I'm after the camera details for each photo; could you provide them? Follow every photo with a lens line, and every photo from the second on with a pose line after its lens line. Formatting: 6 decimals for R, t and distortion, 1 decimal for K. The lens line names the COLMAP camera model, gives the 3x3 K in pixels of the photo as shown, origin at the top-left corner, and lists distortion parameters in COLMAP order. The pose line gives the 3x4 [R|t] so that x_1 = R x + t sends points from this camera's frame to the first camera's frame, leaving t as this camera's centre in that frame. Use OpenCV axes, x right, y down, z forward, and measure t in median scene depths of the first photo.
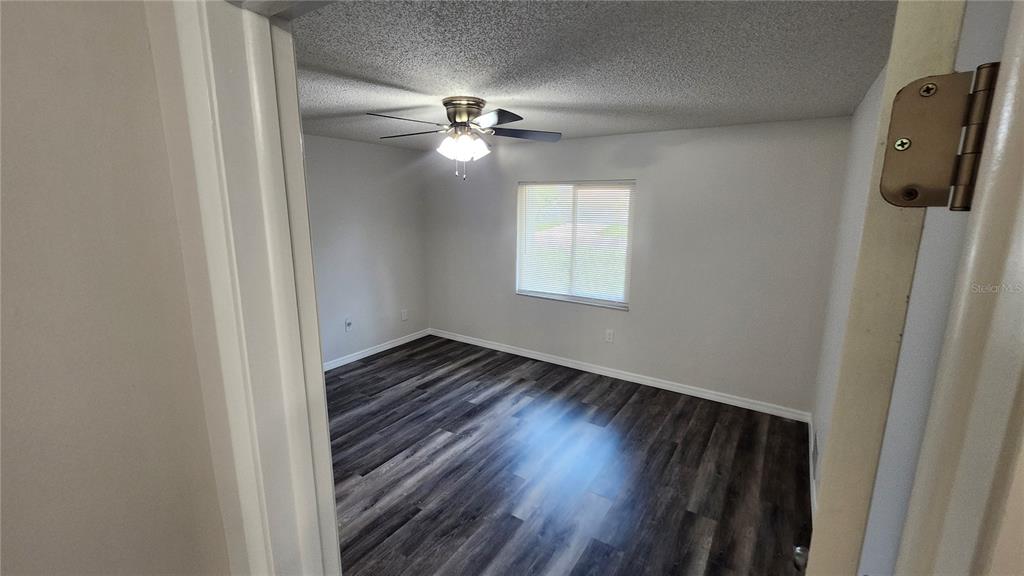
lens RADIAL K [[423.8, 0, 512.0], [0, 423.8, 288.0], [0, 0, 1]] dist [0.000590, 0.000055]
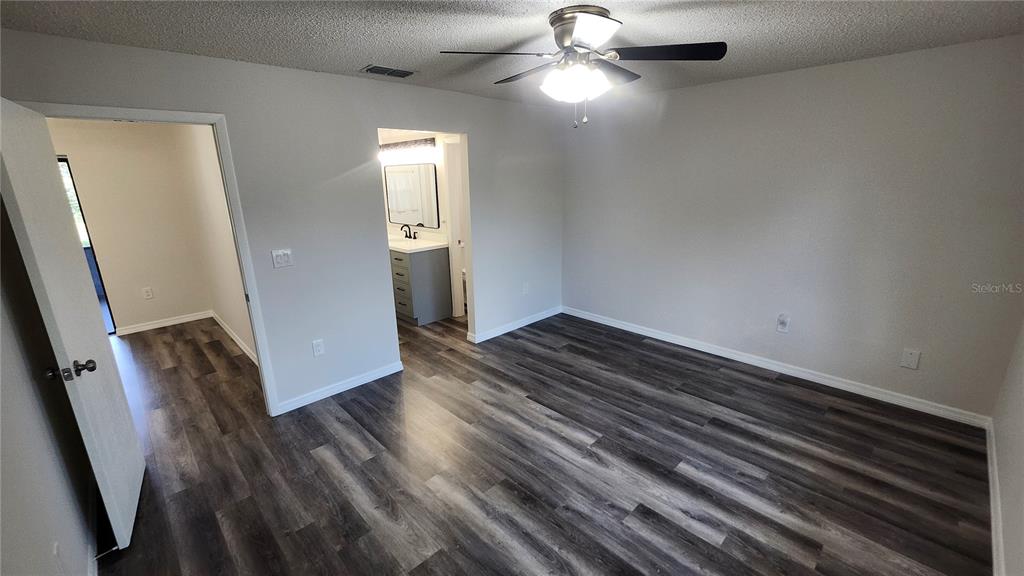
lens RADIAL K [[423.8, 0, 512.0], [0, 423.8, 288.0], [0, 0, 1]] dist [0.000590, 0.000055]
pose [[-0.216137, 0.255741, -0.942275, 0.490735], [-0.172442, 0.939916, 0.294655, -0.132928], [0.961014, 0.226174, -0.159050, 0.752373]]
